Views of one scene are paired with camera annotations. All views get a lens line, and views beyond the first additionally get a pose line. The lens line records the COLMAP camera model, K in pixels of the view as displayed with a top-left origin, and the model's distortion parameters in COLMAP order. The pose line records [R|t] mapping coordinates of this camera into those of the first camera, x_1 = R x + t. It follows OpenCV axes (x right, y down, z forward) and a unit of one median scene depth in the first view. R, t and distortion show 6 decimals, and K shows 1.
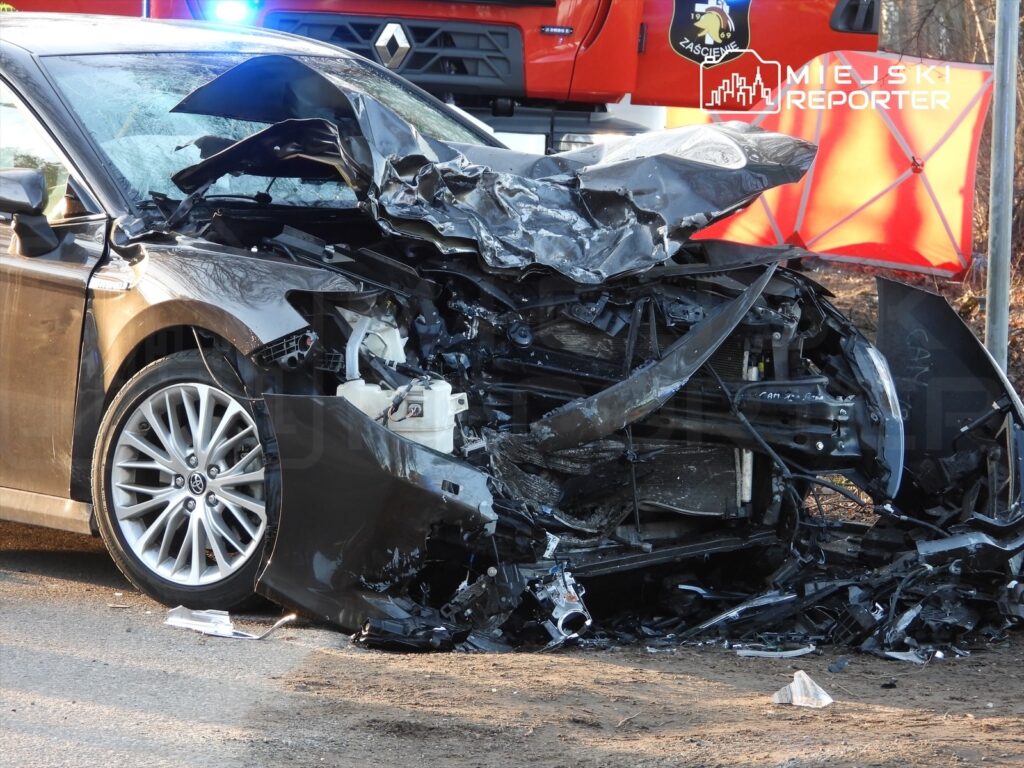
lens RADIAL K [[5357.3, 0, 512.0], [0, 5357.3, 384.0], [0, 0, 1]] dist [0.035663, -3.972196]
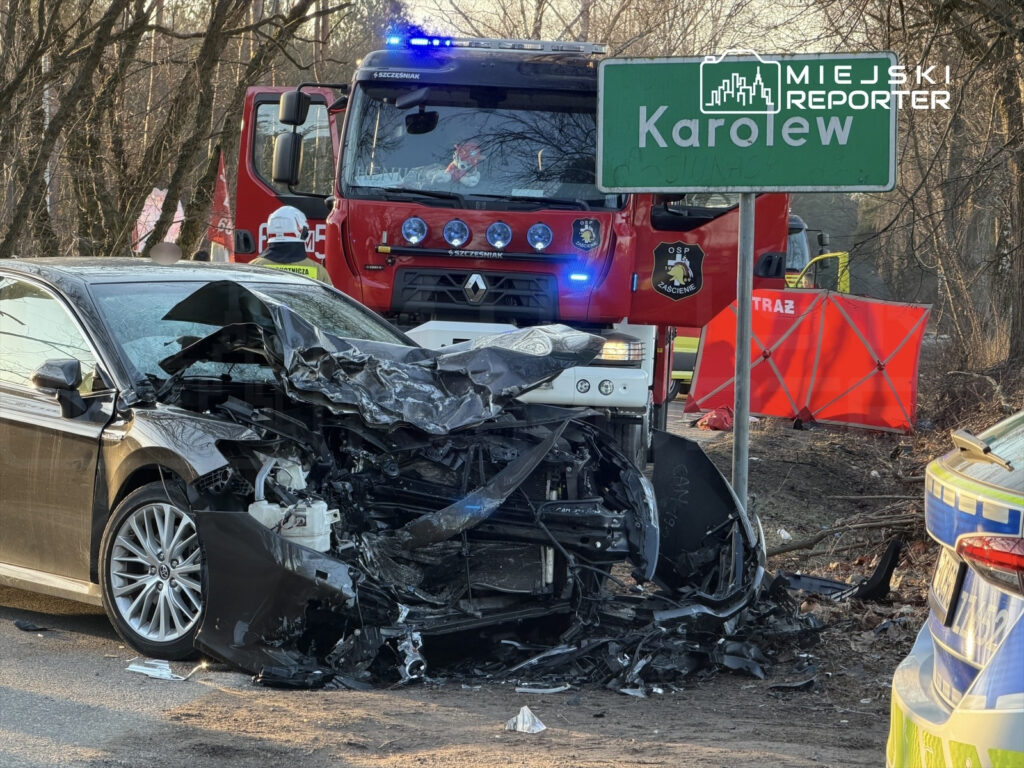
lens RADIAL K [[3059.5, 0, 512.0], [0, 3059.5, 384.0], [0, 0, 1]] dist [0.151212, -0.410385]
pose [[0.997157, -0.005837, -0.075120, 0.097643], [0.003033, 0.999296, -0.037388, -0.001106], [0.075285, 0.037054, 0.996473, 0.166441]]
